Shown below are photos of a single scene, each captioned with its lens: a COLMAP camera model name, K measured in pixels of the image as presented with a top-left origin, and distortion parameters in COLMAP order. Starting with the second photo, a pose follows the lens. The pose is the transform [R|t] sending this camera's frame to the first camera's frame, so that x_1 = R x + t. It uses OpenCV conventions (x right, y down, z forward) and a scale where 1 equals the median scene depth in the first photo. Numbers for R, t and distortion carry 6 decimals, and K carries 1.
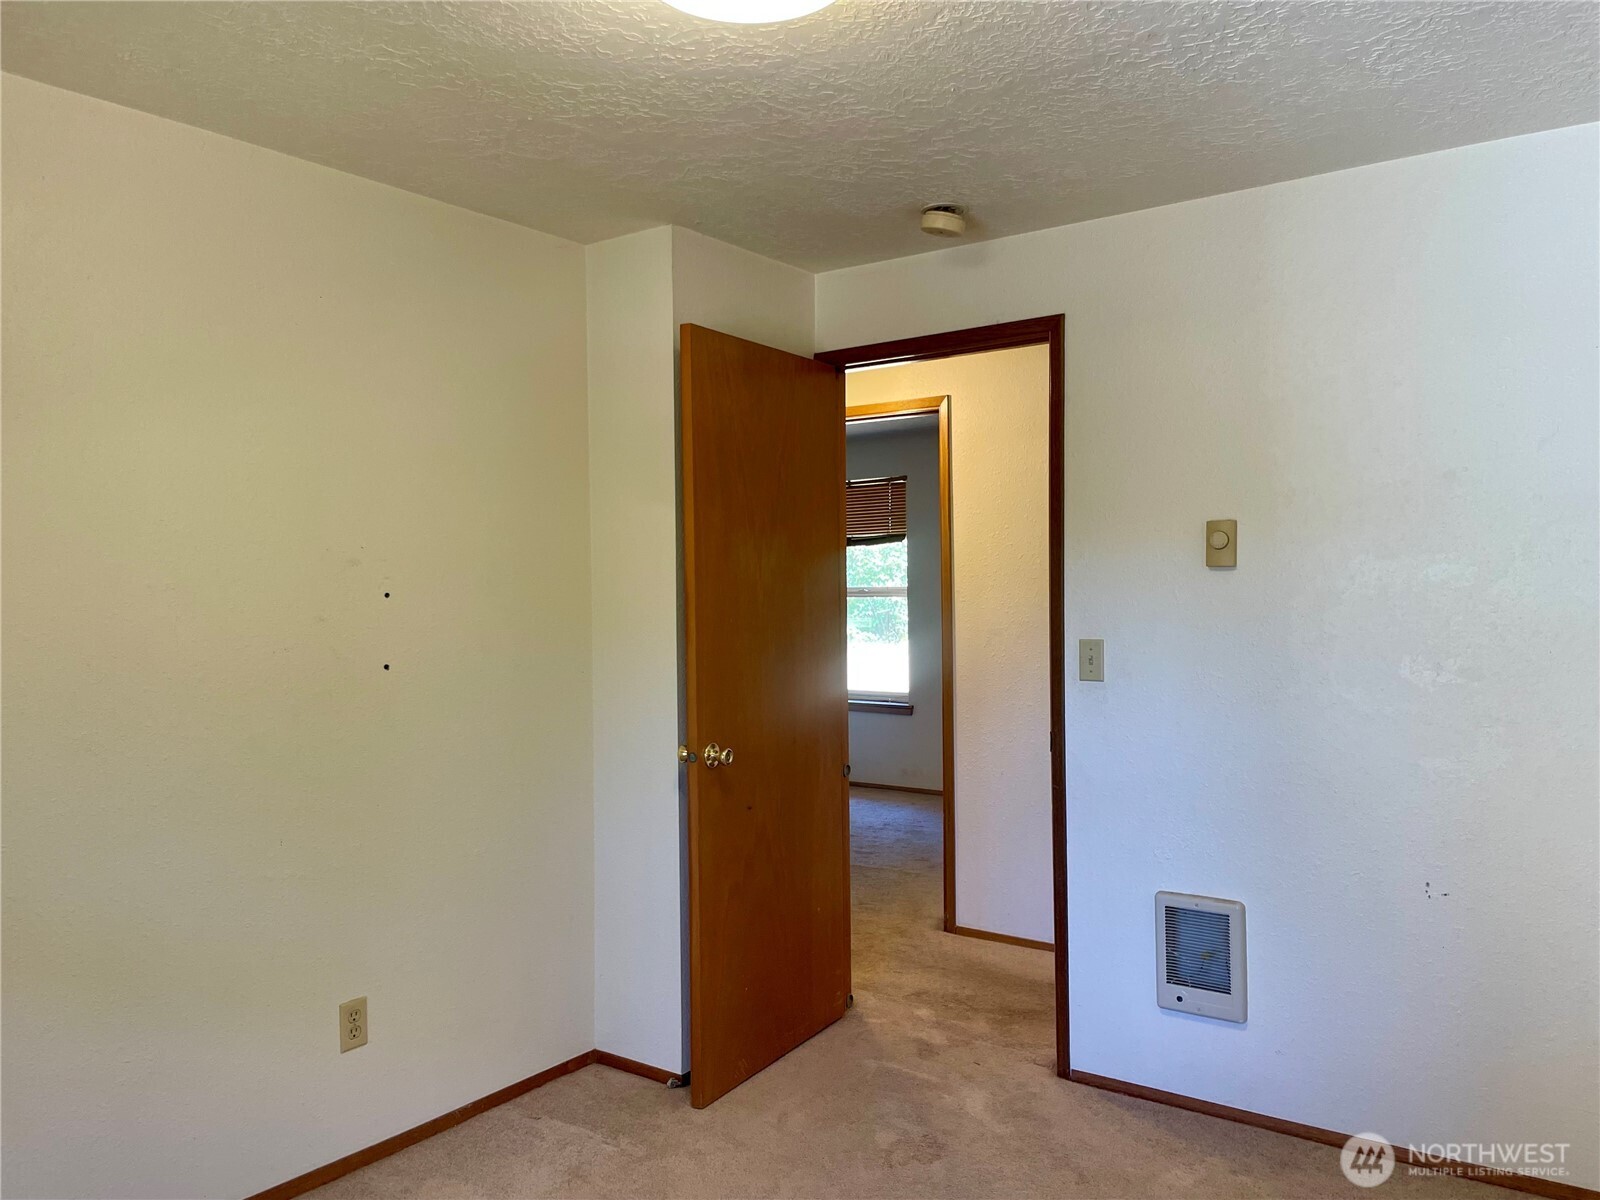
lens RADIAL K [[1223.2, 0, 802.2], [0, 1223.2, 602.0], [0, 0, 1]] dist [0.081625, -0.116880]
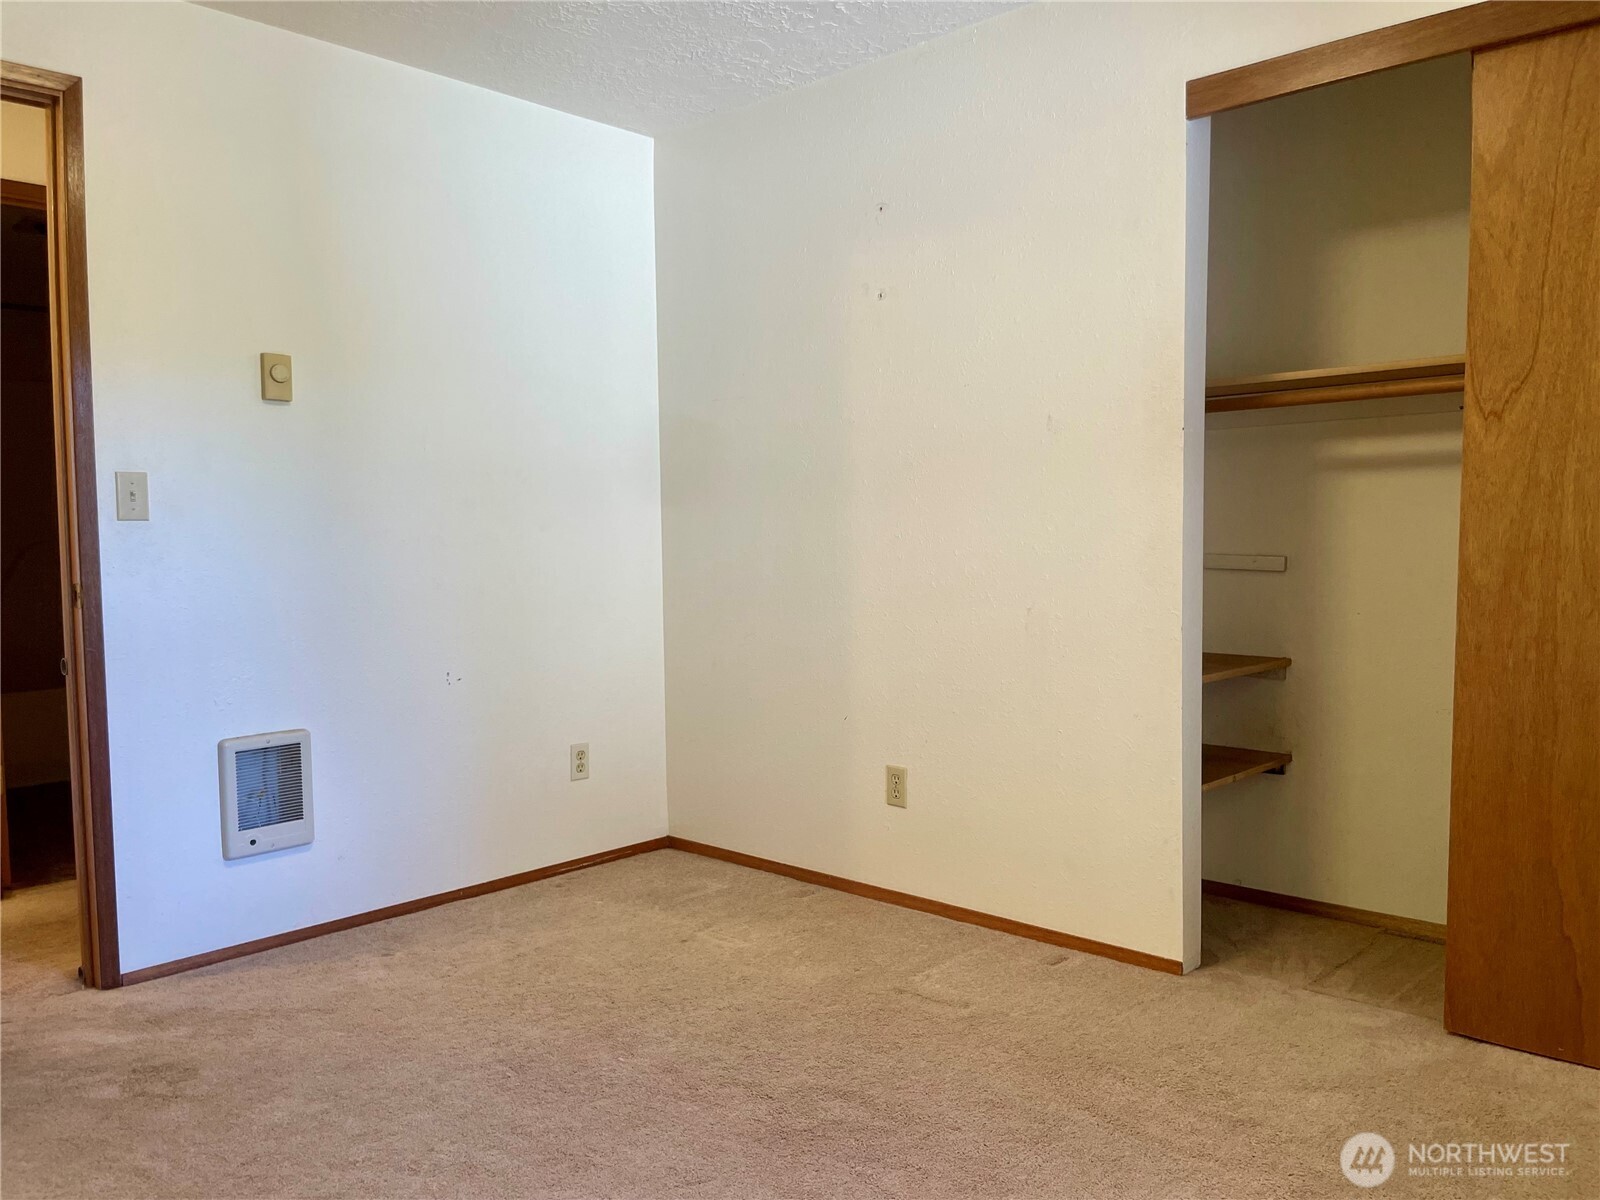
lens RADIAL K [[1223.2, 0, 800.9], [0, 1223.2, 606.1], [0, 0, 1]] dist [0.081625, -0.116880]
pose [[0.123281, -0.049071, 0.991158, -0.608935], [0.028162, 0.998547, 0.045934, 0.103304], [-0.991972, 0.022251, 0.124484, 0.451478]]
